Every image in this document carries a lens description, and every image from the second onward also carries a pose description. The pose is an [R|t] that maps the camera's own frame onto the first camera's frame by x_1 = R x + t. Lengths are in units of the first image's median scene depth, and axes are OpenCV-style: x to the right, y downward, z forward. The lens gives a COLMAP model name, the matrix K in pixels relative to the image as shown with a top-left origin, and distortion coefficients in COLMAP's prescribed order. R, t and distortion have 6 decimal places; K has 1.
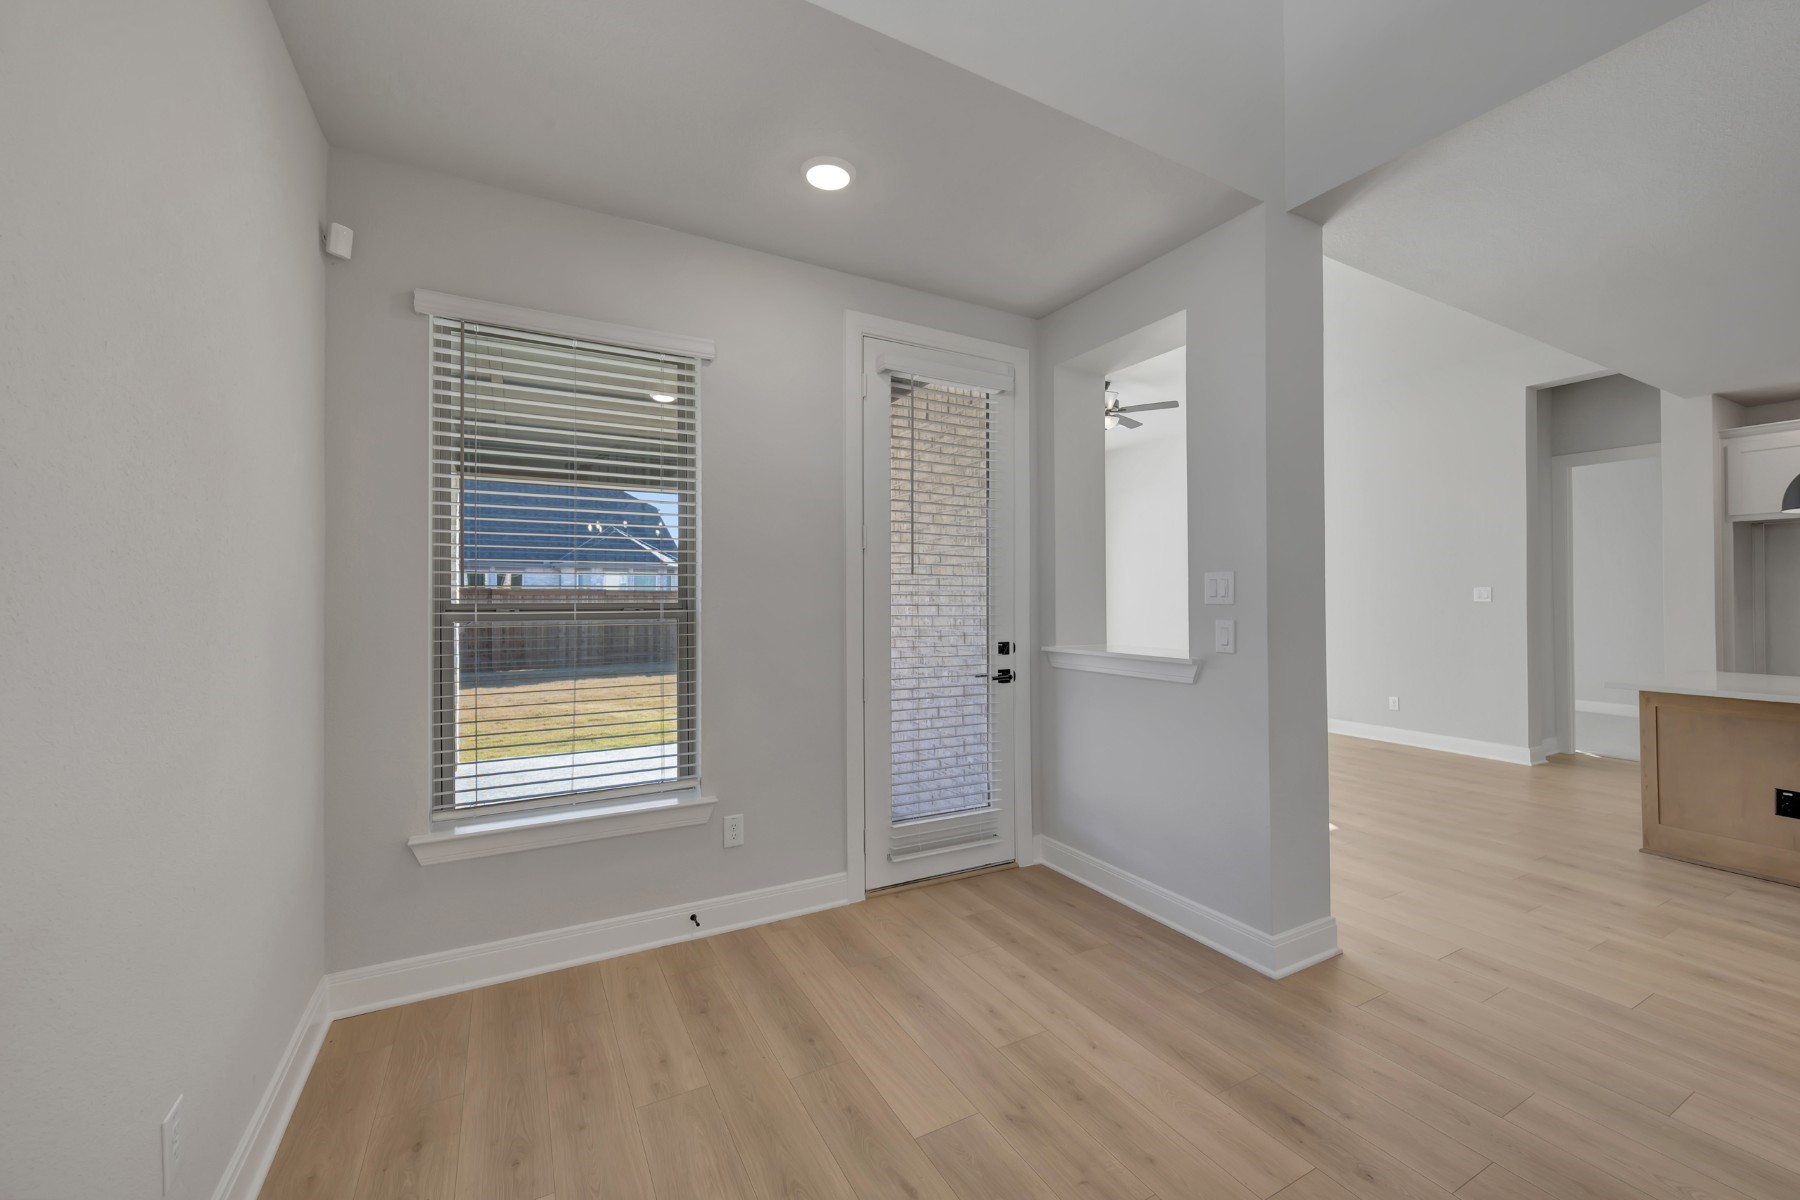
lens RADIAL K [[715.9, 0, 903.3], [0, 715.9, 592.7], [0, 0, 1]] dist [0.003970, 0.000783]
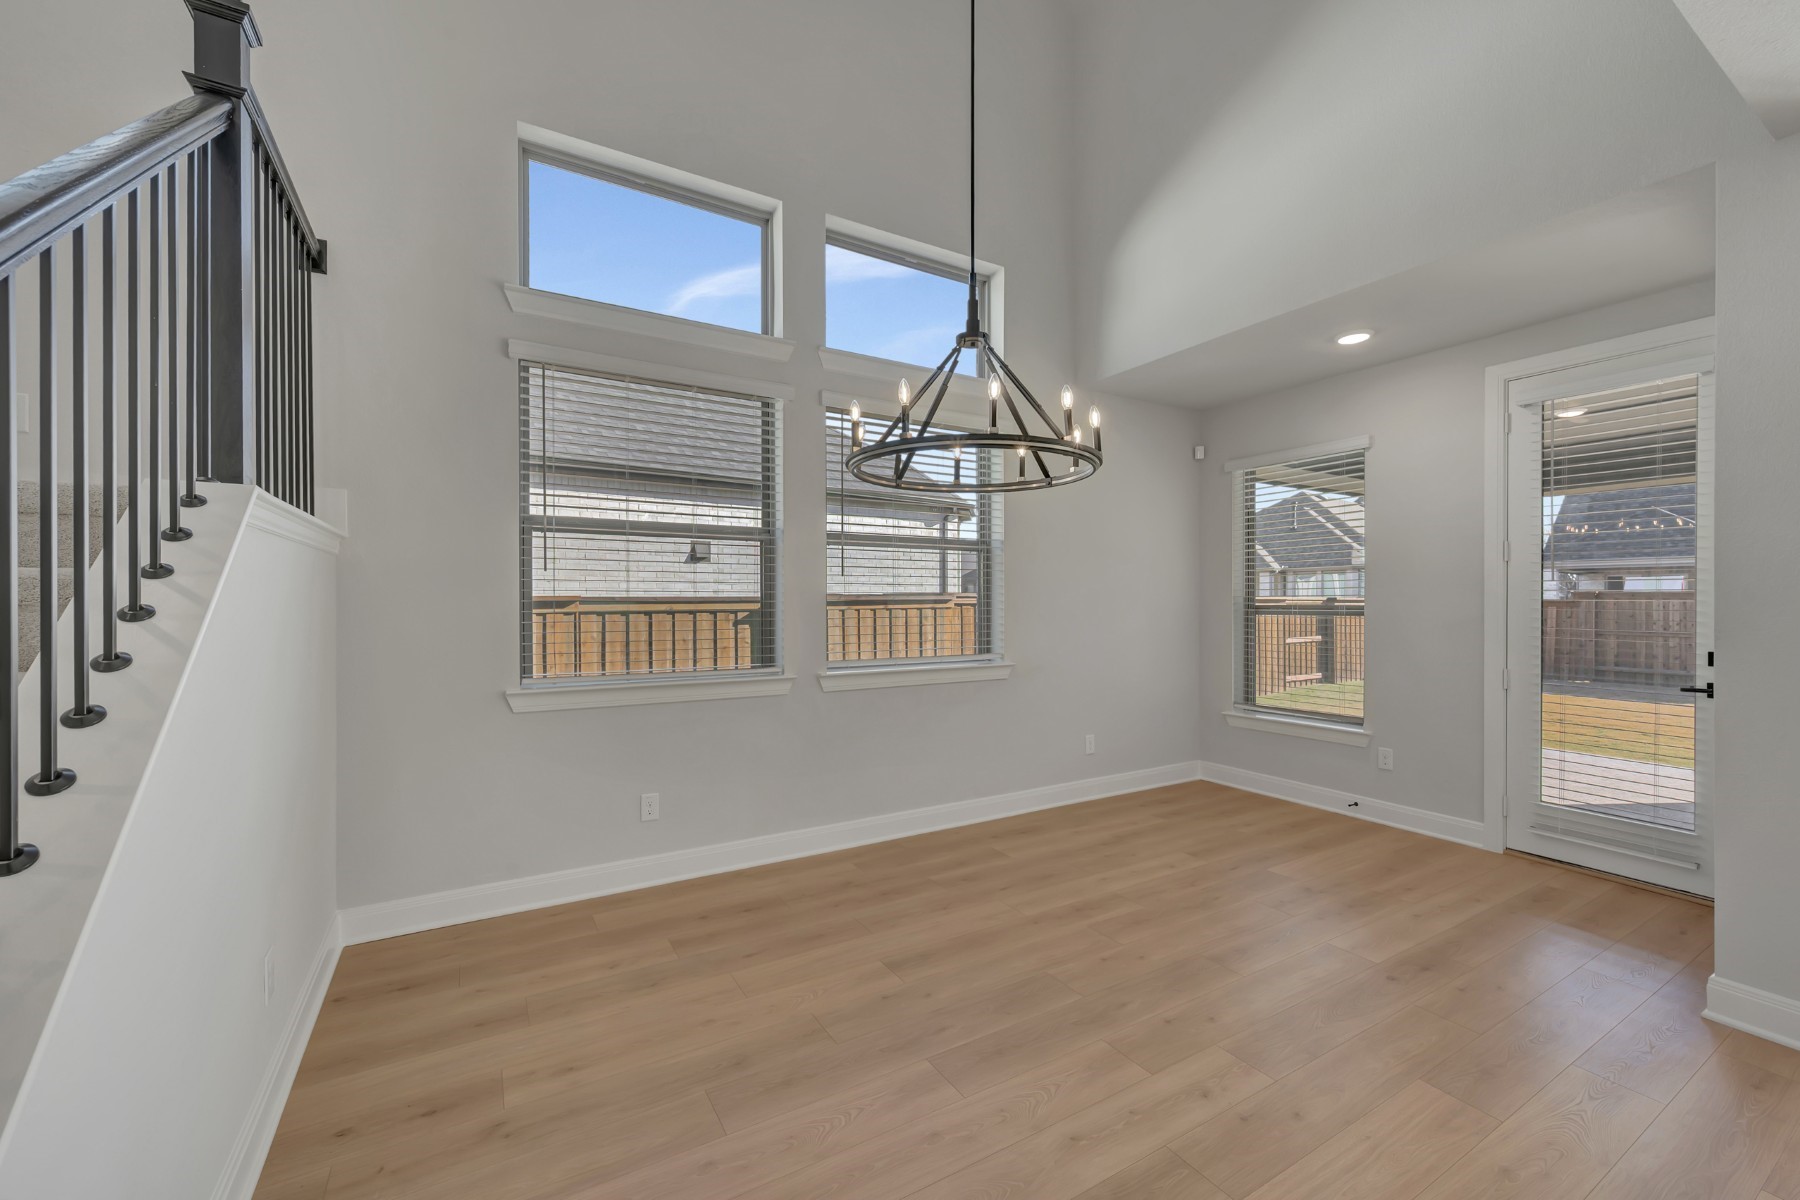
lens RADIAL K [[715.9, 0, 918.8], [0, 715.9, 600.5], [0, 0, 1]] dist [0.003970, 0.000783]
pose [[0.053964, -0.005680, -0.998527, 1.310840], [0.004871, 0.999973, -0.005425, 0.007413], [0.998531, -0.004571, 0.053990, -0.050723]]
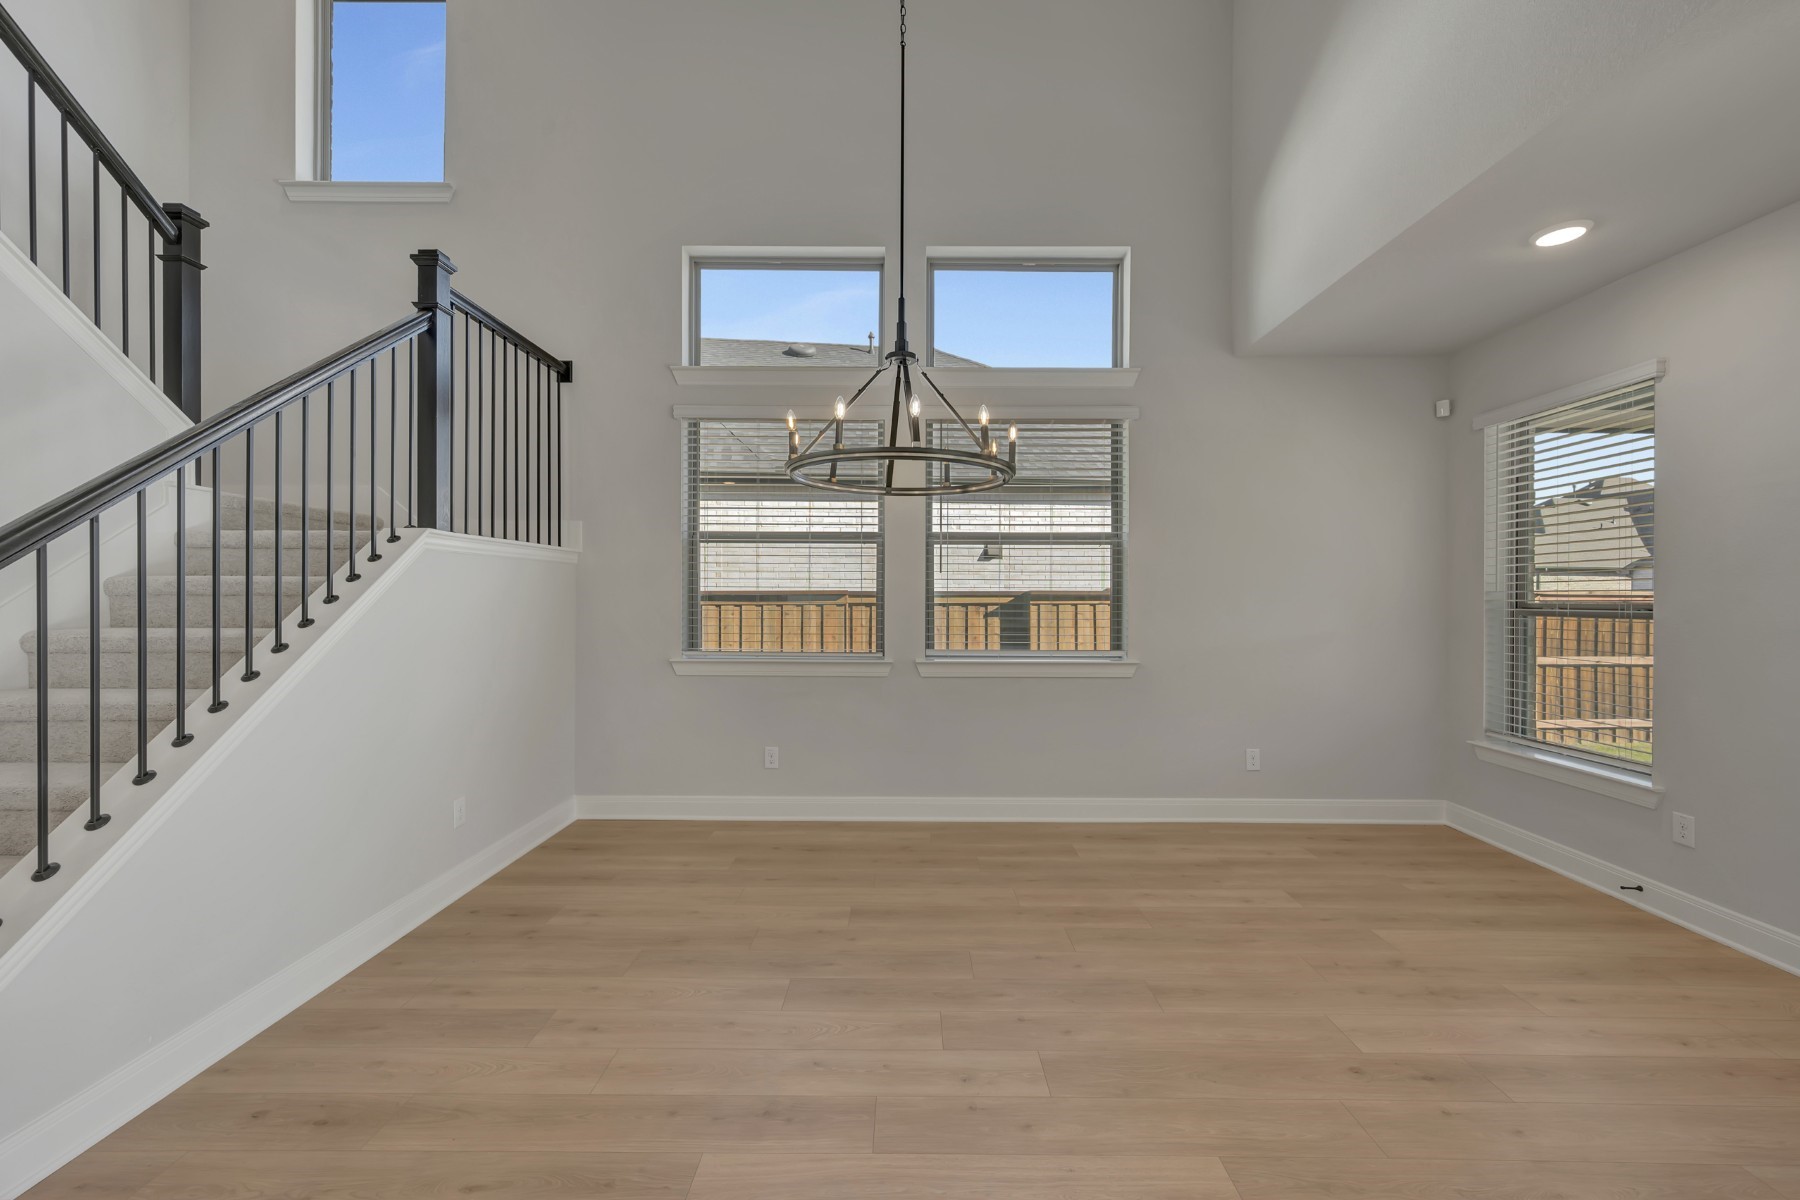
lens RADIAL K [[715.9, 0, 920.9], [0, 715.9, 594.6], [0, 0, 1]] dist [0.003970, 0.000783]
pose [[-0.465698, -0.006920, -0.884917, 1.278607], [-0.001849, 0.999975, -0.006846, 0.010025], [0.884942, -0.001552, -0.465699, 0.567703]]
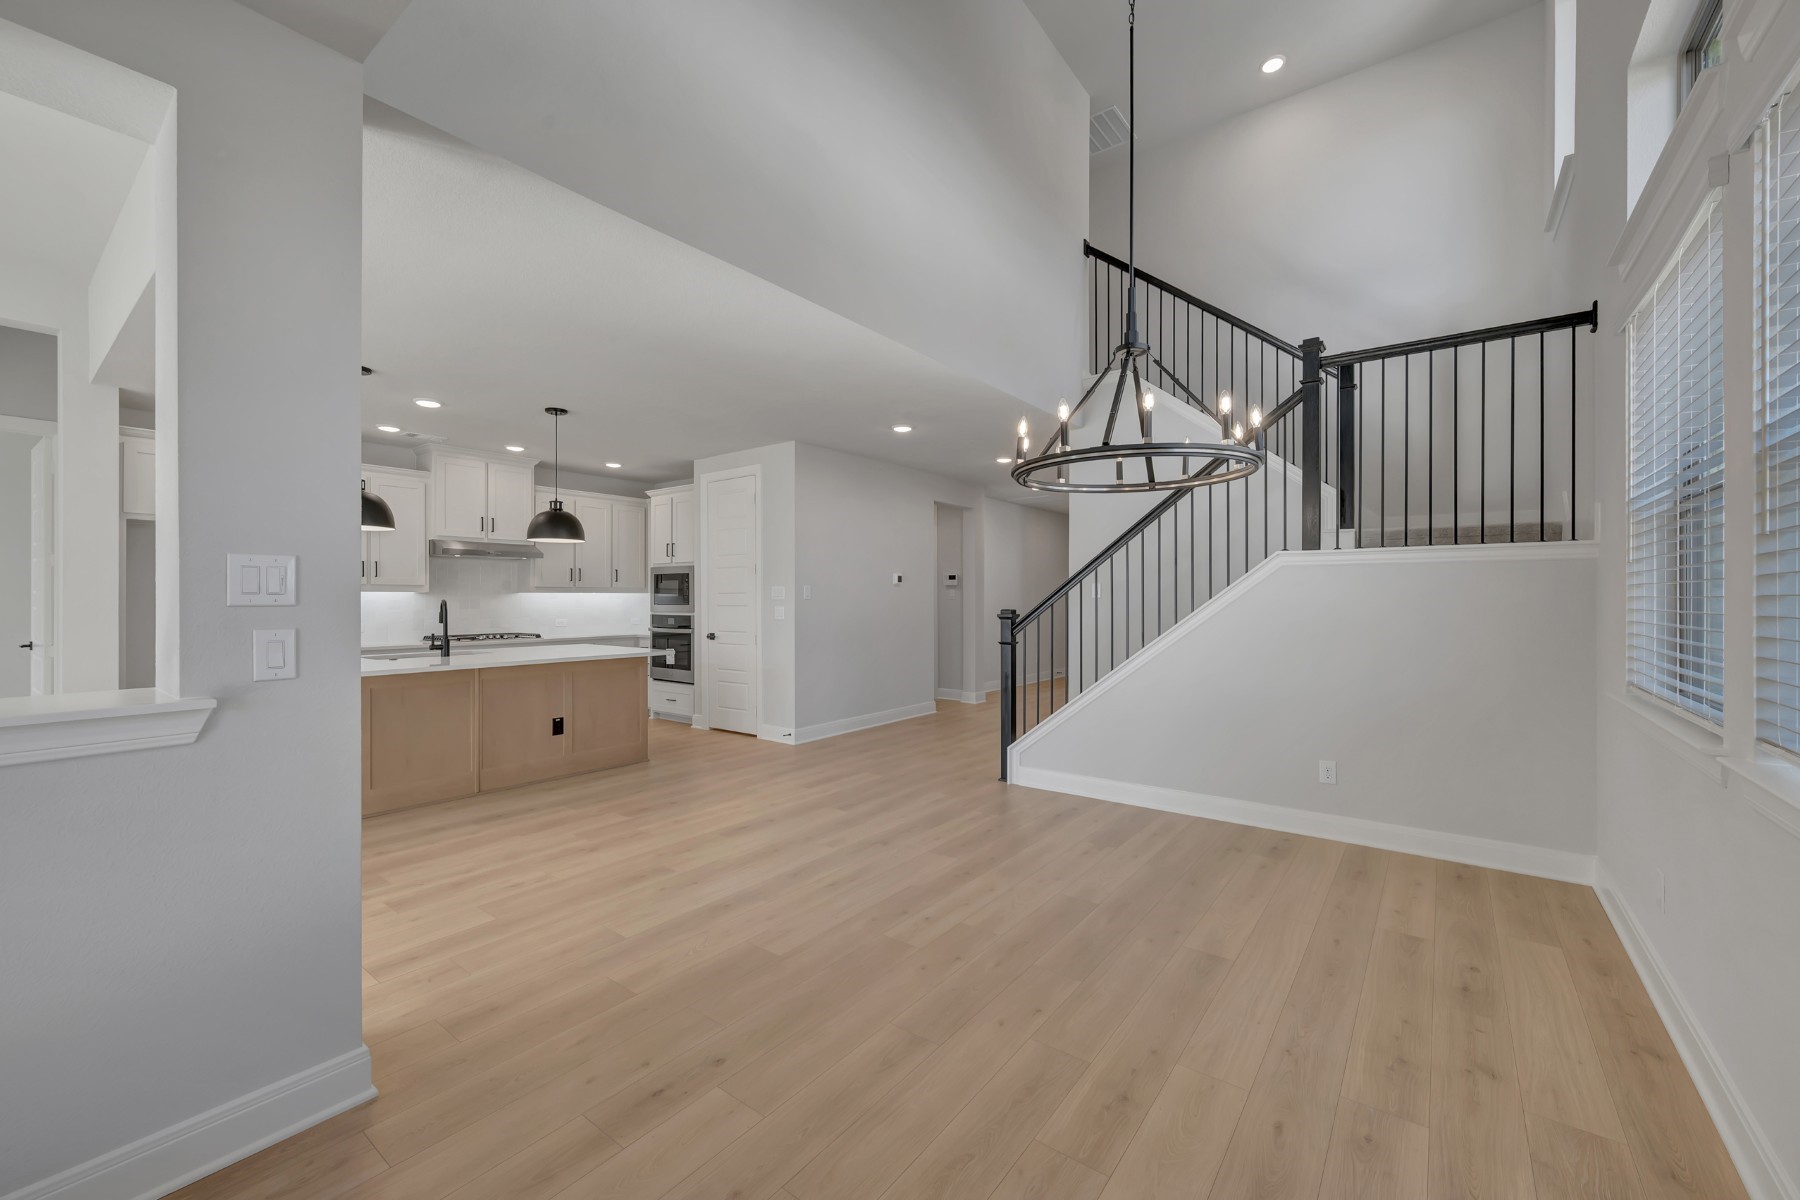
lens RADIAL K [[715.9, 0, 898.4], [0, 715.9, 599.0], [0, 0, 1]] dist [0.003970, 0.000783]
pose [[-0.400798, -0.004318, 0.916156, -0.378256], [-0.008411, 0.999964, 0.001034, 0.005315], [-0.916128, -0.007291, -0.400820, 0.754962]]
